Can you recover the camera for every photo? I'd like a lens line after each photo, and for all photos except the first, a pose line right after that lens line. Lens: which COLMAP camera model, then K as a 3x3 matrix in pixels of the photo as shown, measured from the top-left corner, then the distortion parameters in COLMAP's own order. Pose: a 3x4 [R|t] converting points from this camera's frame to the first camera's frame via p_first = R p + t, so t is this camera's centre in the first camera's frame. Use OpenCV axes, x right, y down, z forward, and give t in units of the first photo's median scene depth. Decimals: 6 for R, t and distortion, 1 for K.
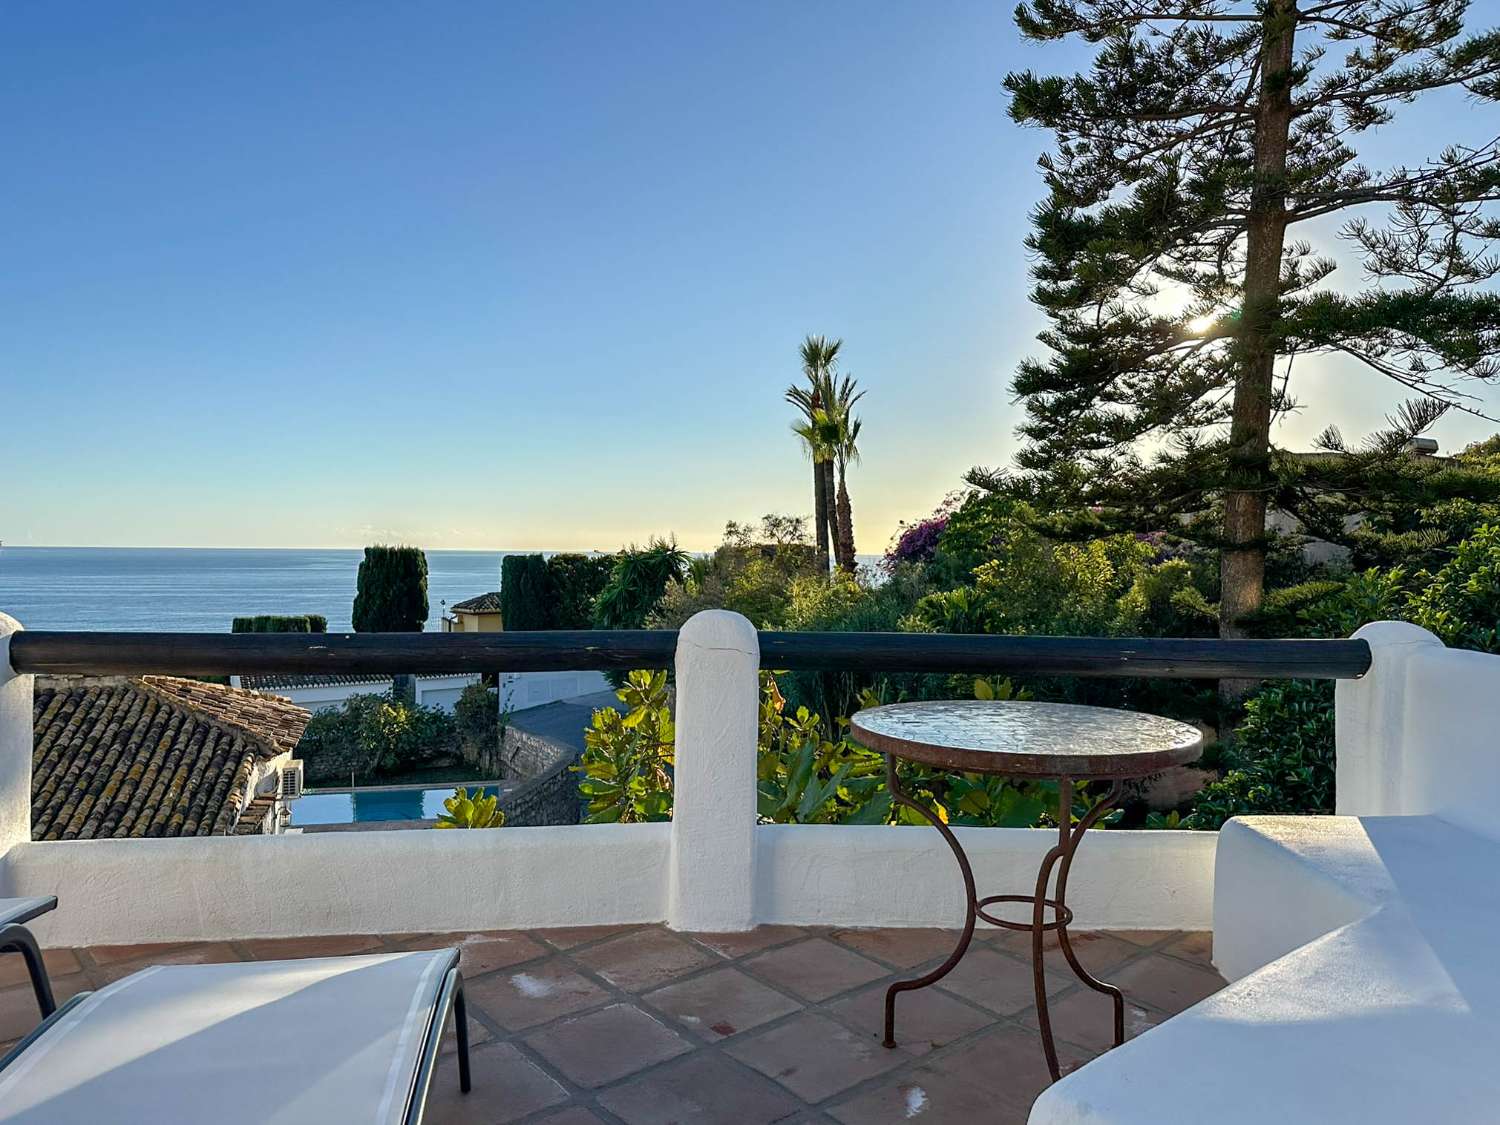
lens RADIAL K [[1066.7, 0, 757.8], [0, 1066.7, 538.9], [0, 0, 1]] dist [0.027317, -0.041291]
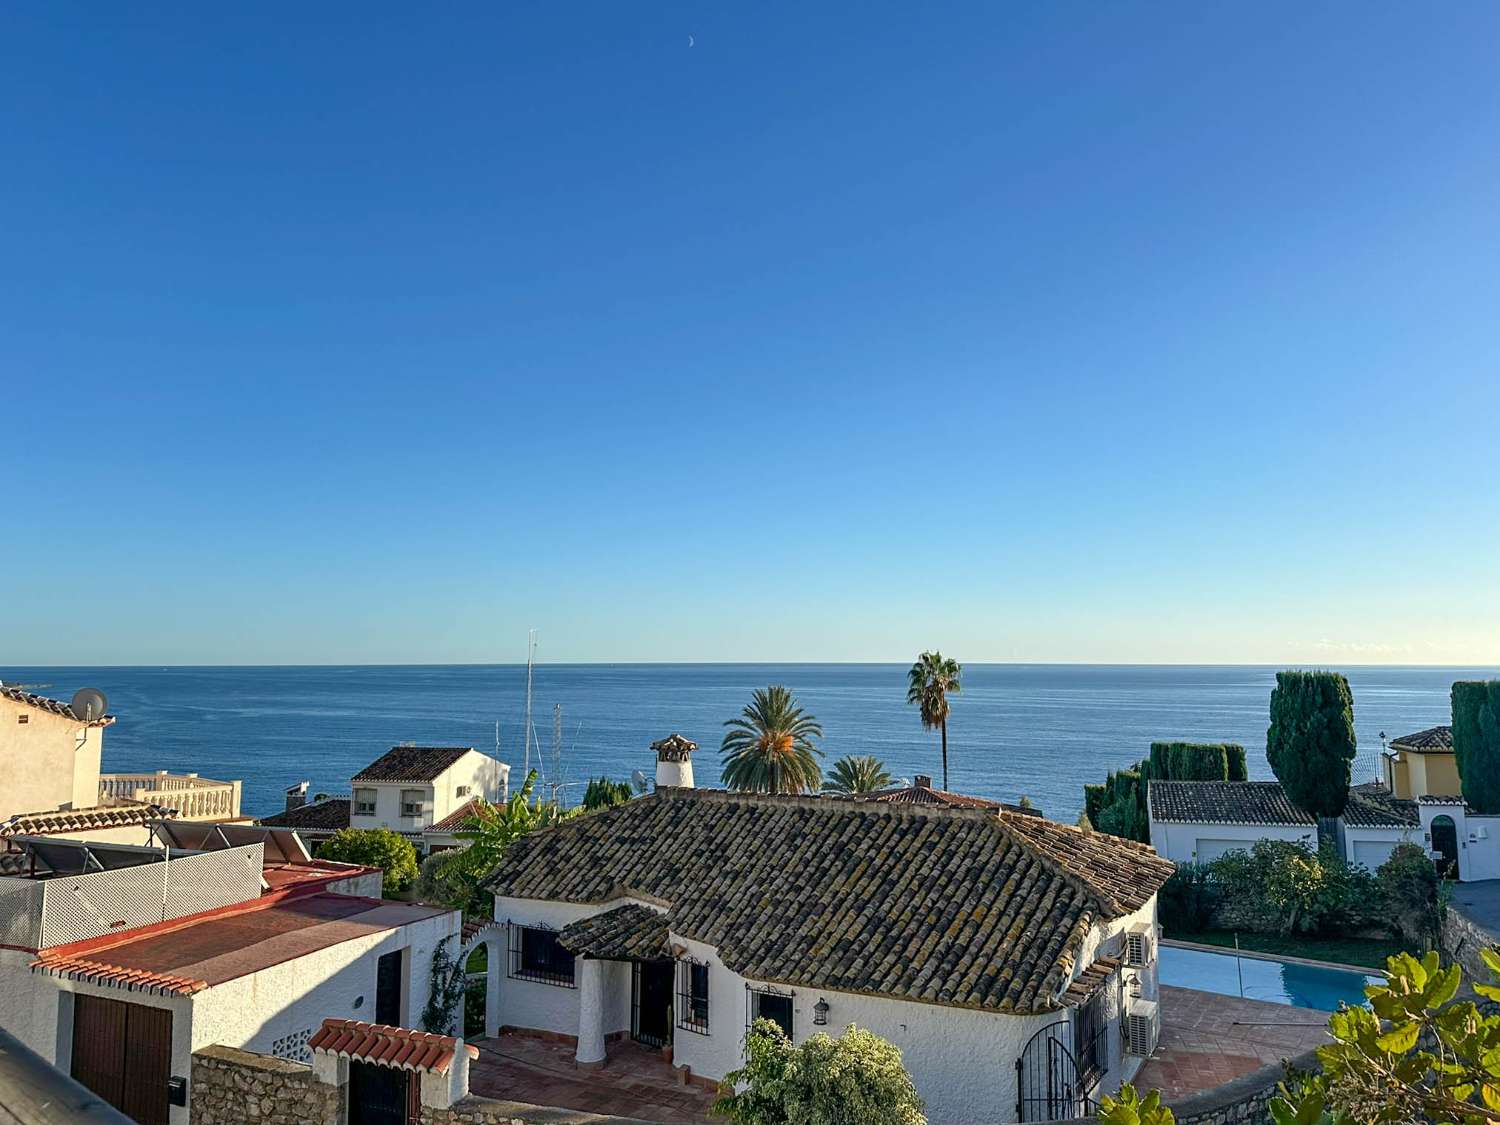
lens RADIAL K [[1062.4, 0, 741.5], [0, 1062.4, 563.7], [0, 0, 1]] dist [0.056905, -0.076145]
pose [[0.667441, -0.076026, -0.740772, 0.038489], [0.012675, 0.995790, -0.090778, -0.020751], [0.744555, 0.051200, 0.665595, 0.142449]]
